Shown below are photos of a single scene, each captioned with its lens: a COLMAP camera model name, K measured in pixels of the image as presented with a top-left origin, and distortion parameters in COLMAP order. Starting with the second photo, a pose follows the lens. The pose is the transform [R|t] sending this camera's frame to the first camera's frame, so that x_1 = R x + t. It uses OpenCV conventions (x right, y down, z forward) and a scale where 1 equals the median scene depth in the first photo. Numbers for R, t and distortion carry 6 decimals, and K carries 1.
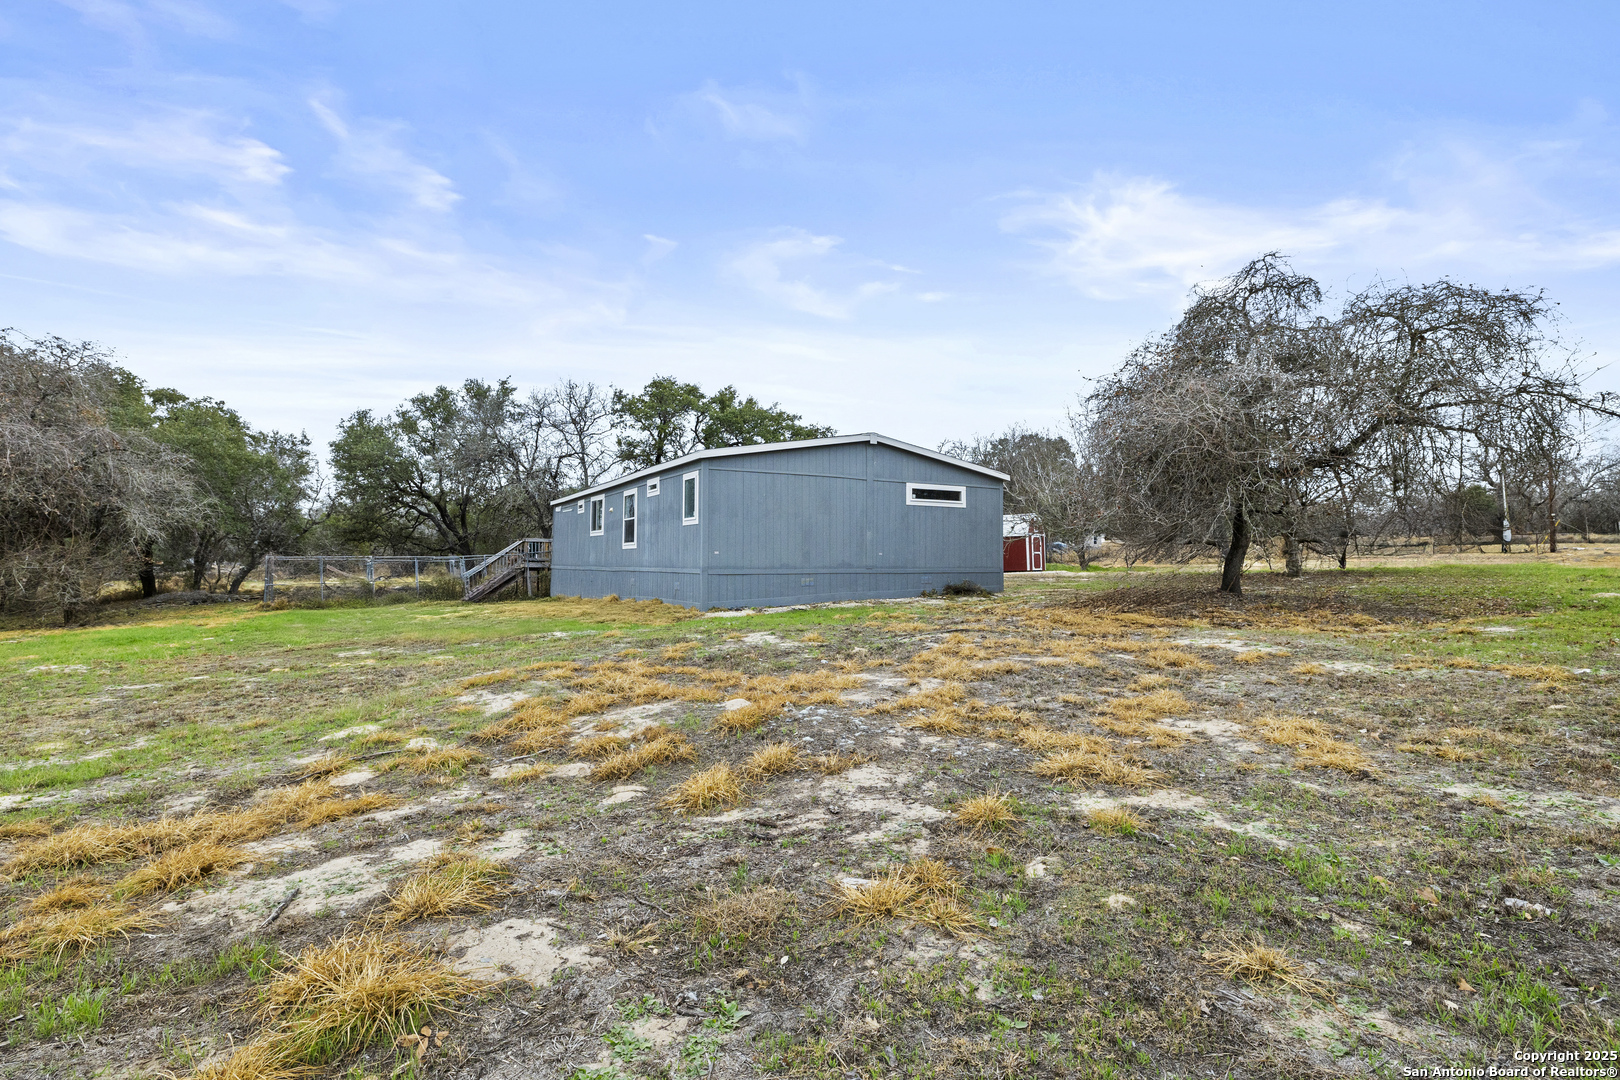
lens RADIAL K [[783.4, 0, 810.0], [0, 783.4, 540.0], [0, 0, 1]] dist [0.000665, 0.000531]
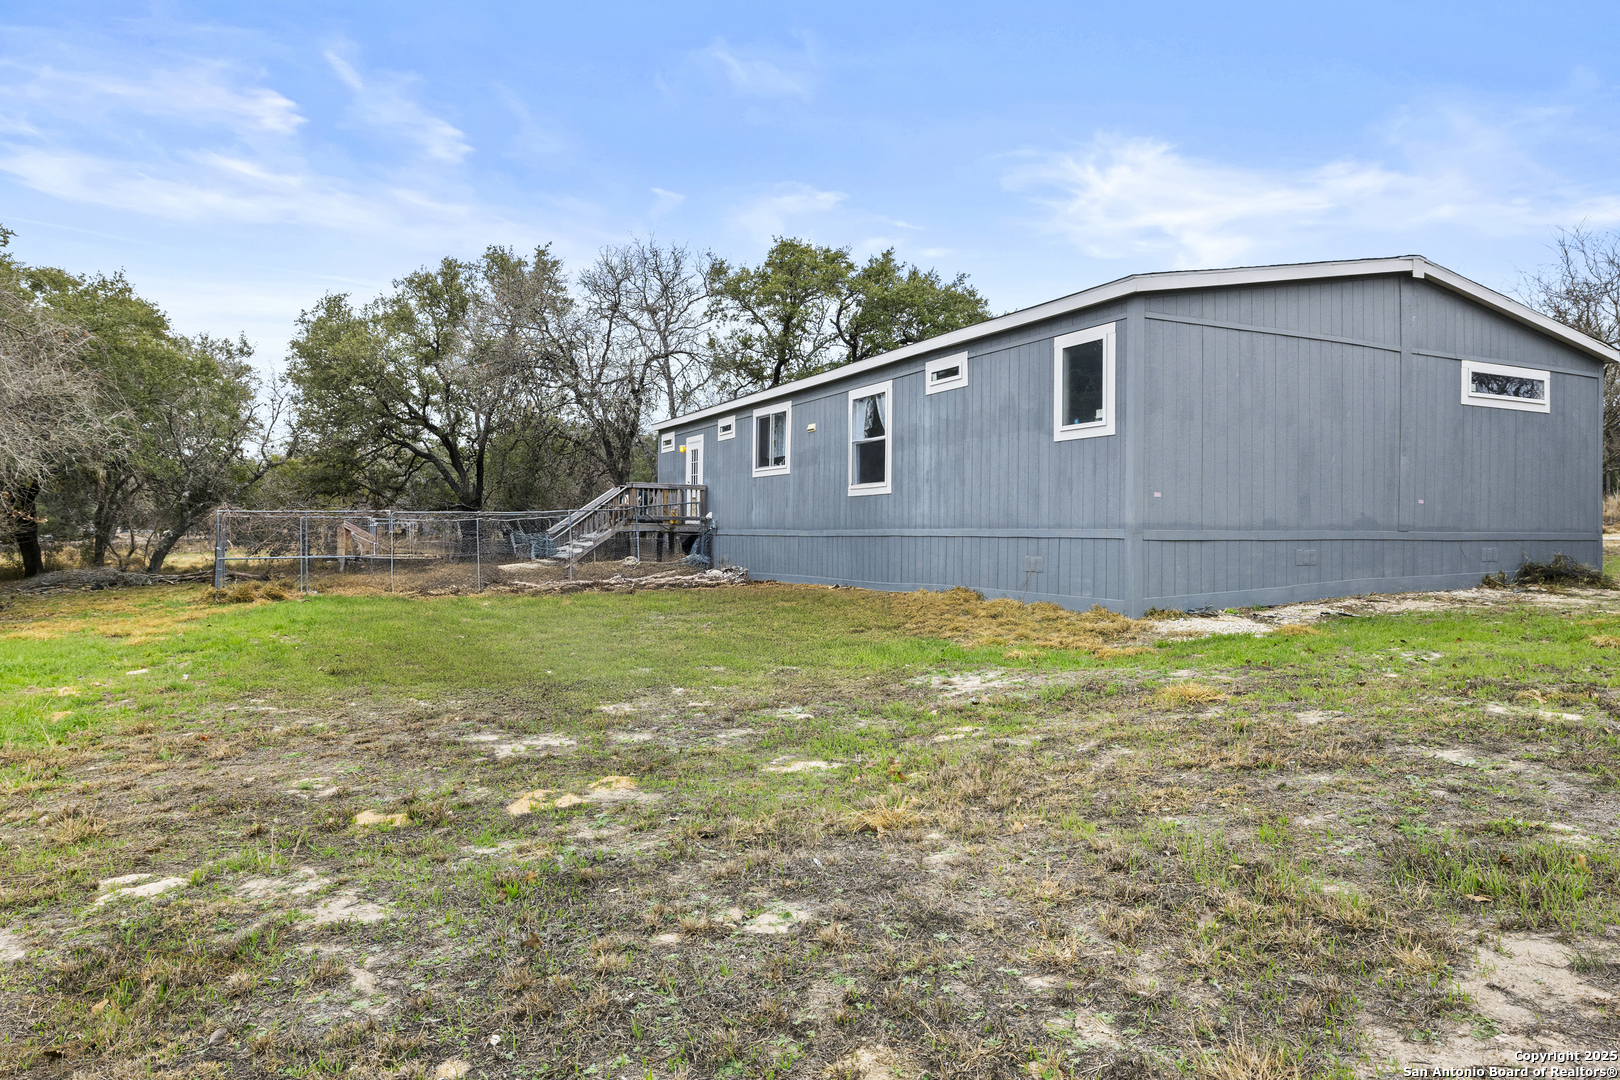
lens RADIAL K [[1027.3, 0, 810.0], [0, 1027.3, 540.0], [0, 0, 1]] dist [0.003946, -0.003118]
pose [[0.998431, 0.002932, -0.055927, -0.133905], [-0.000947, 0.999370, 0.035485, 0.009906], [0.055996, -0.035376, 0.997804, 0.165873]]
